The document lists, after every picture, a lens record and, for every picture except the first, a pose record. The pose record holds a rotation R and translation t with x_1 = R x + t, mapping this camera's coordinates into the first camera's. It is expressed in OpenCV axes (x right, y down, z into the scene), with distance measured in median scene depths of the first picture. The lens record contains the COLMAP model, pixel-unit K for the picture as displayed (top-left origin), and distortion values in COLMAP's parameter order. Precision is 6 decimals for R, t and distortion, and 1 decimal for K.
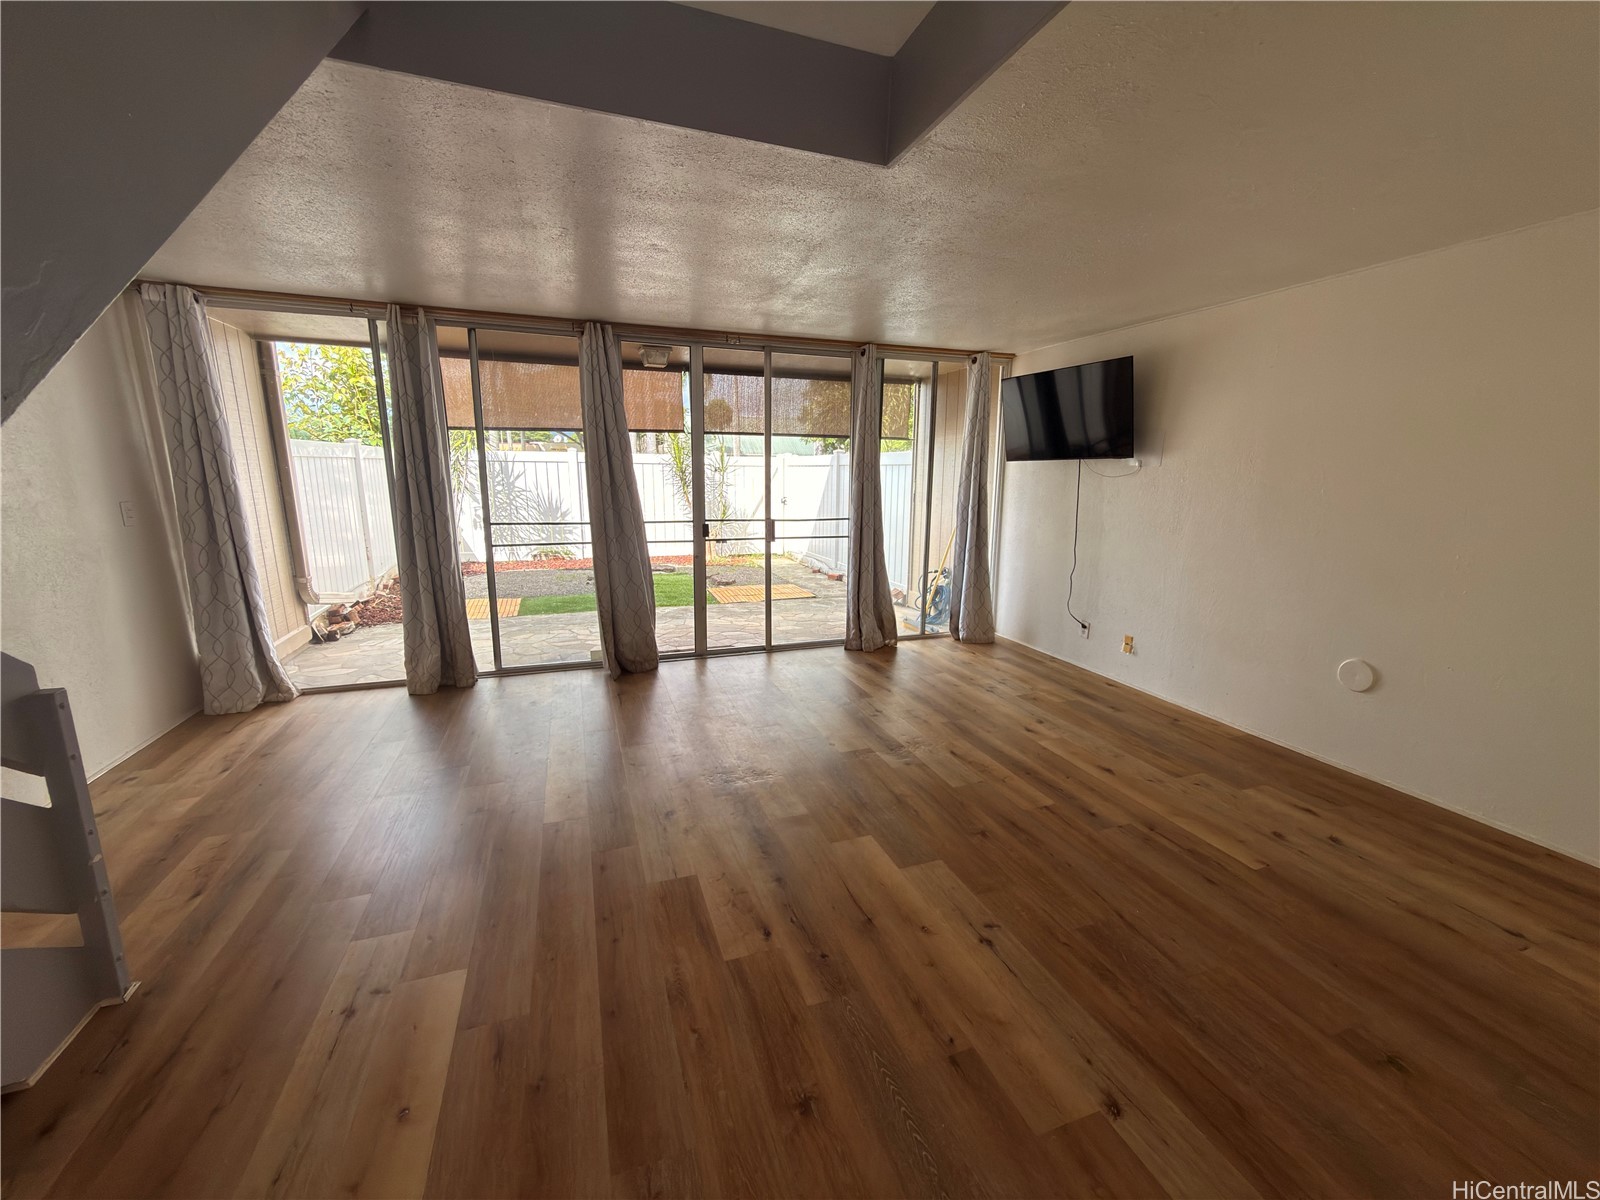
lens RADIAL K [[638.8, 0, 804.2], [0, 638.8, 600.6], [0, 0, 1]] dist [0.002266, 0.000048]
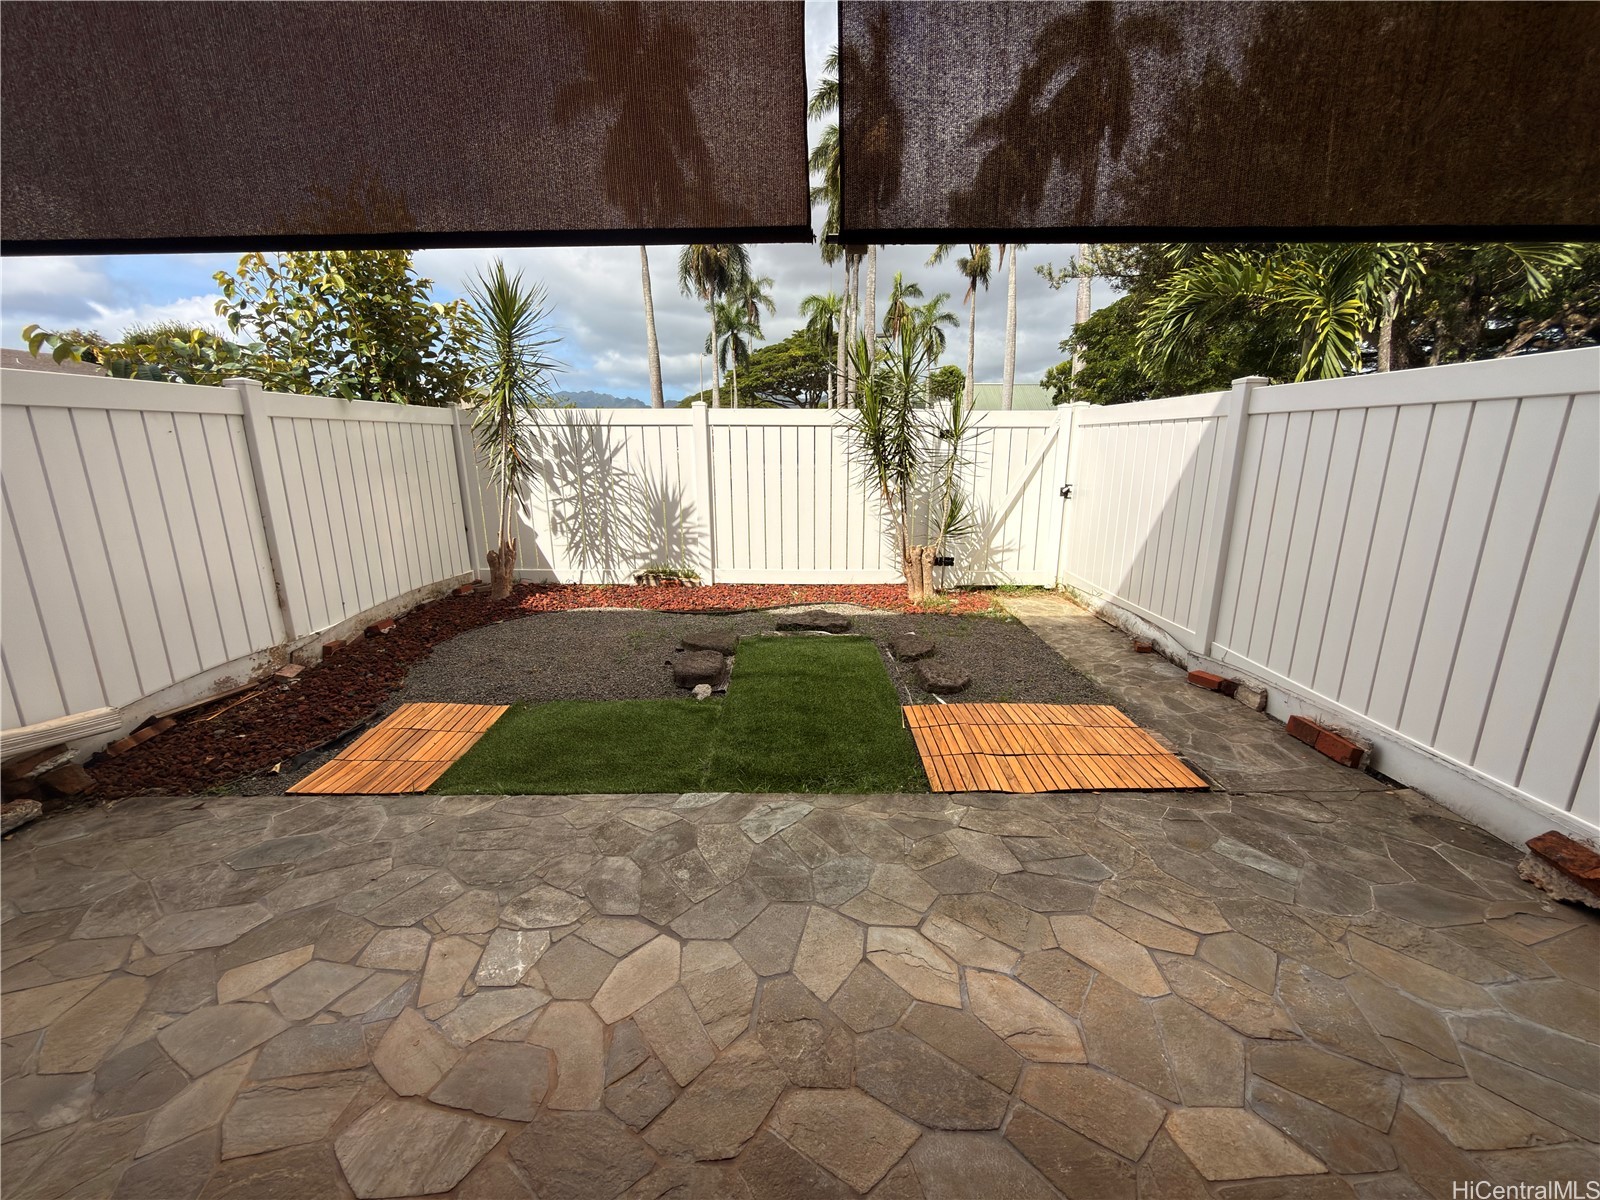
lens RADIAL K [[638.8, 0, 800.0], [0, 638.8, 601.2], [0, 0, 1]] dist [0.002266, 0.000048]
pose [[0.939492, 0.070384, -0.335264, -0.064412], [-0.057636, 0.997191, 0.047834, -0.088654], [0.337689, -0.025616, 0.940909, 0.476012]]
